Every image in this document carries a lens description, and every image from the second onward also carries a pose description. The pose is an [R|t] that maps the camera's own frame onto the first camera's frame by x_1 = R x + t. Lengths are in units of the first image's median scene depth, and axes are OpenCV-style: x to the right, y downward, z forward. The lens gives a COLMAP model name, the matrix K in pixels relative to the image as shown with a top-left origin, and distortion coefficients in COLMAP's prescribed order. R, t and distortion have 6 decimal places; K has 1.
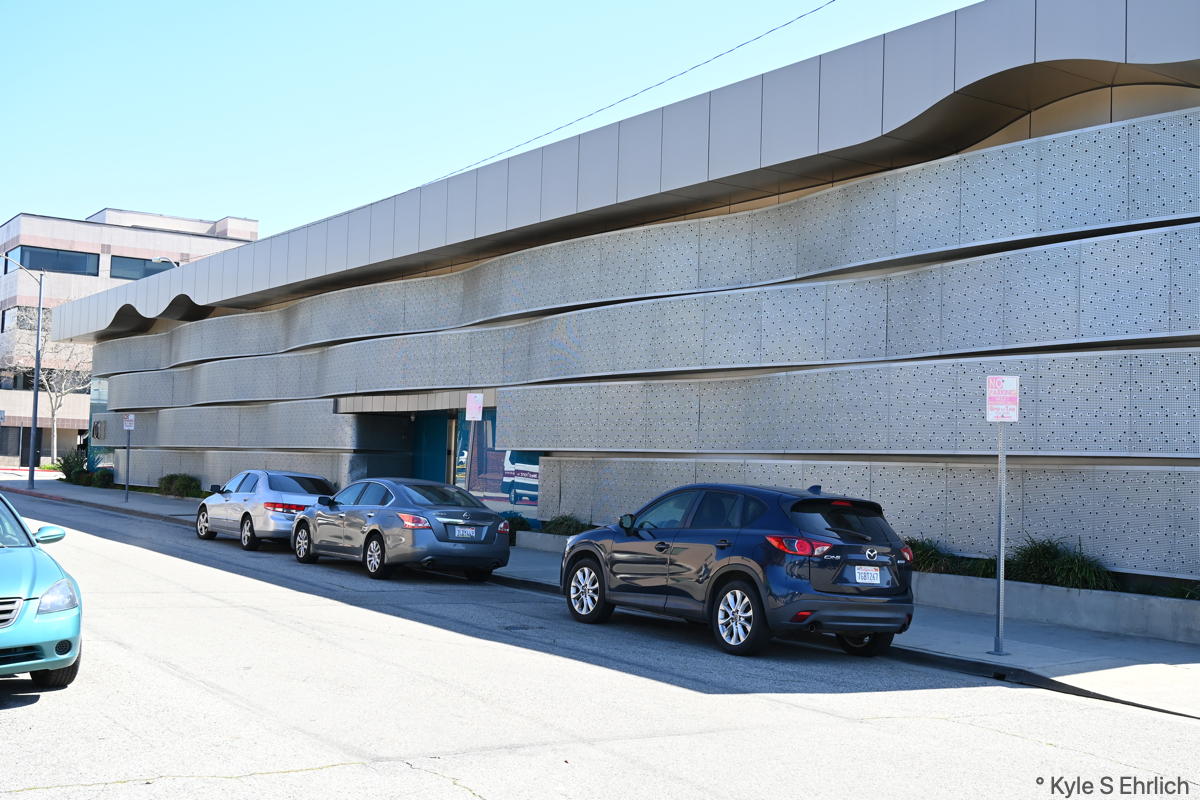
lens RADIAL K [[1405.7, 0, 602.8], [0, 1405.7, 397.9], [0, 0, 1]] dist [0.015142, -0.038379]
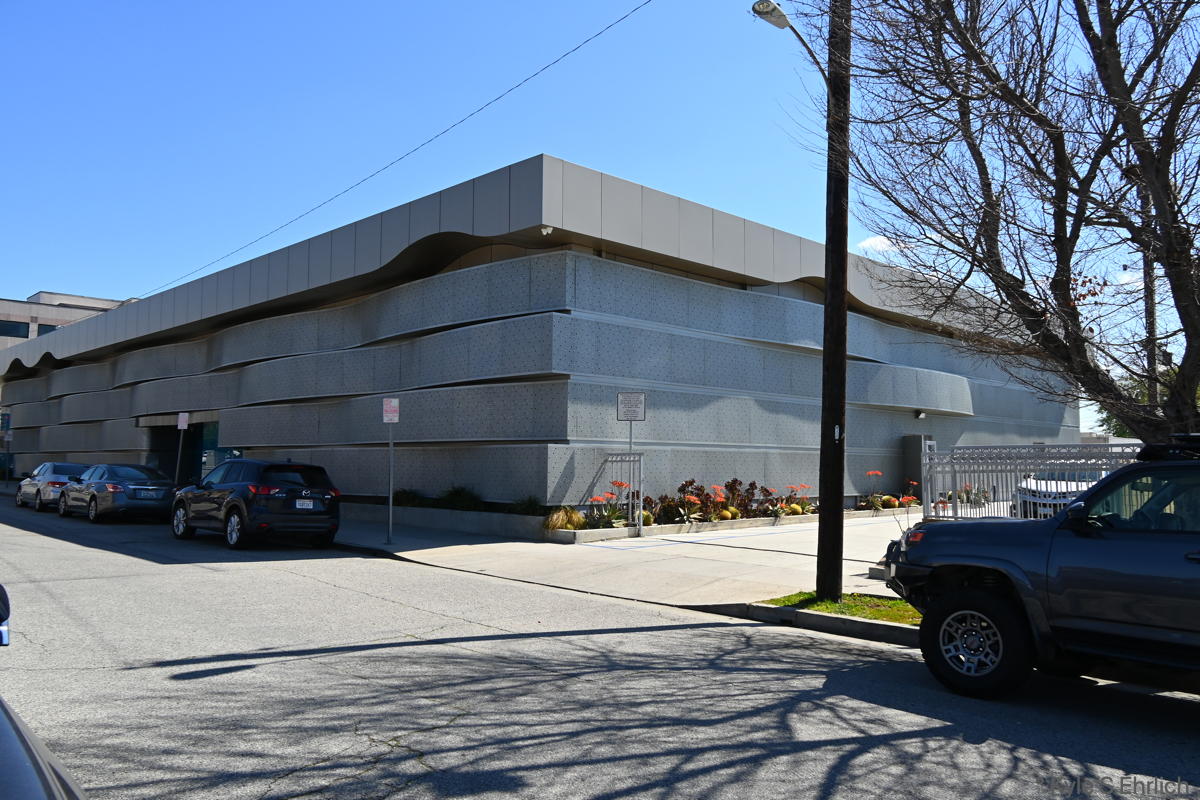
lens RADIAL K [[908.9, 0, 602.2], [0, 908.9, 400.5], [0, 0, 1]] dist [0.030622, -0.035359]
pose [[0.983486, -0.010898, 0.180655, 0.263217], [0.013915, 0.999784, -0.015439, 0.007679], [-0.180448, 0.017698, 0.983425, -0.207140]]
